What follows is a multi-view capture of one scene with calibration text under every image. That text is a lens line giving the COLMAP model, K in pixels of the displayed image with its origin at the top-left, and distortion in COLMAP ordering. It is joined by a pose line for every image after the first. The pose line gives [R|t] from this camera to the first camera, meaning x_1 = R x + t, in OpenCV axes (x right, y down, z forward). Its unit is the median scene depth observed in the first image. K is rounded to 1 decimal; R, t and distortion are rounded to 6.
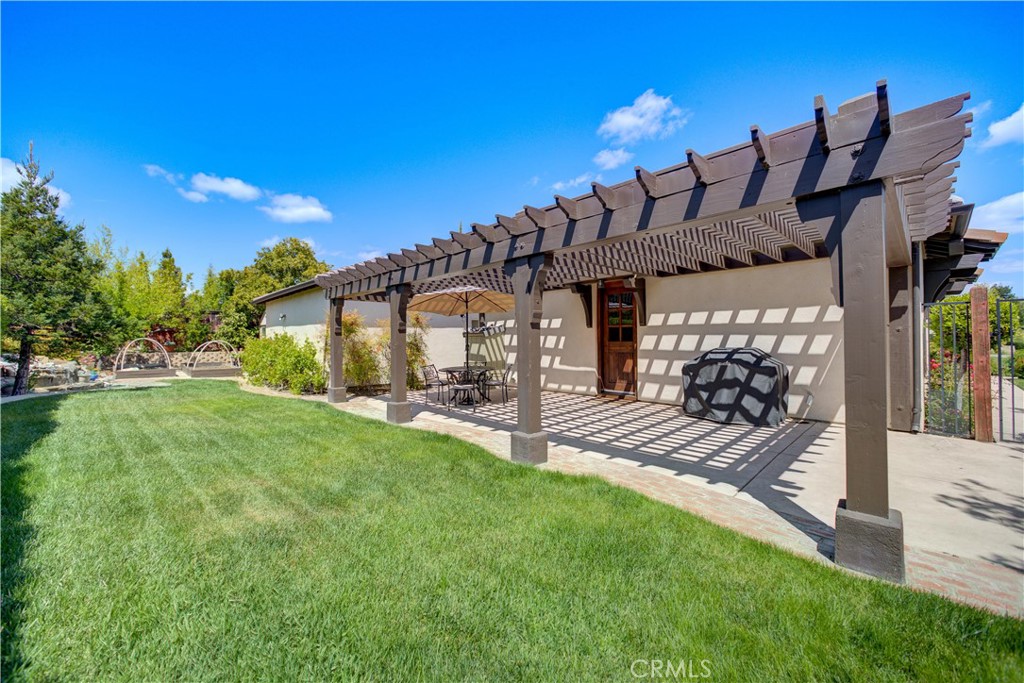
lens RADIAL K [[402.6, 0, 510.4], [0, 402.6, 336.9], [0, 0, 1]] dist [-0.010214, 0.000181]
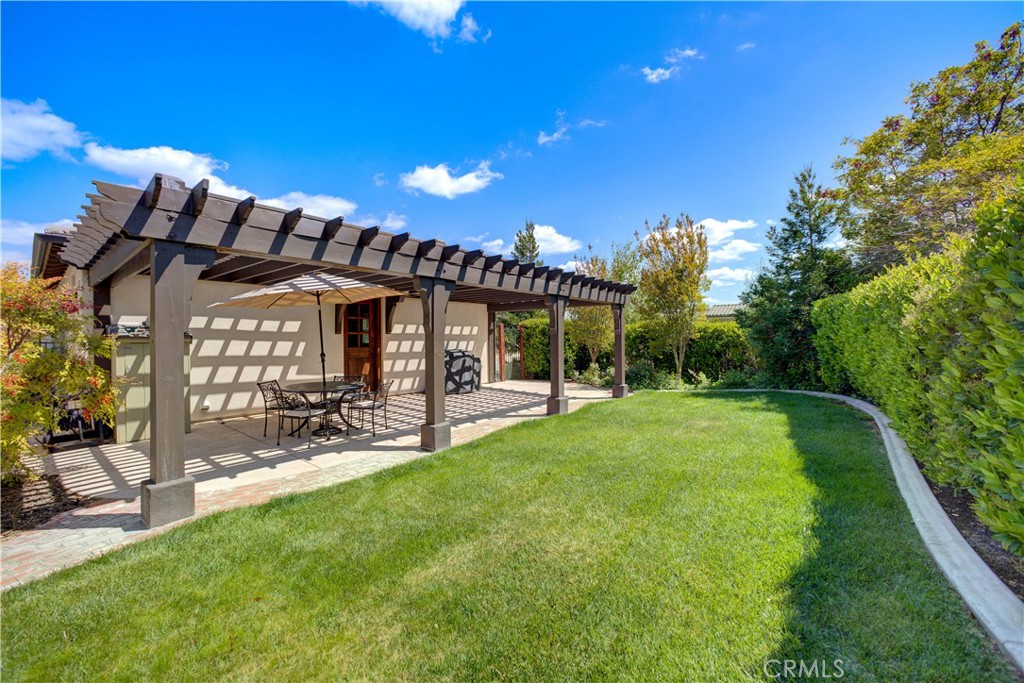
lens RADIAL K [[402.6, 0, 510.7], [0, 402.6, 339.8], [0, 0, 1]] dist [-0.010214, 0.000181]
pose [[-0.128840, 0.010306, 0.991612, -0.945552], [0.001326, 0.999947, -0.010221, 0.005811], [-0.991664, -0.000002, -0.128847, 0.807378]]
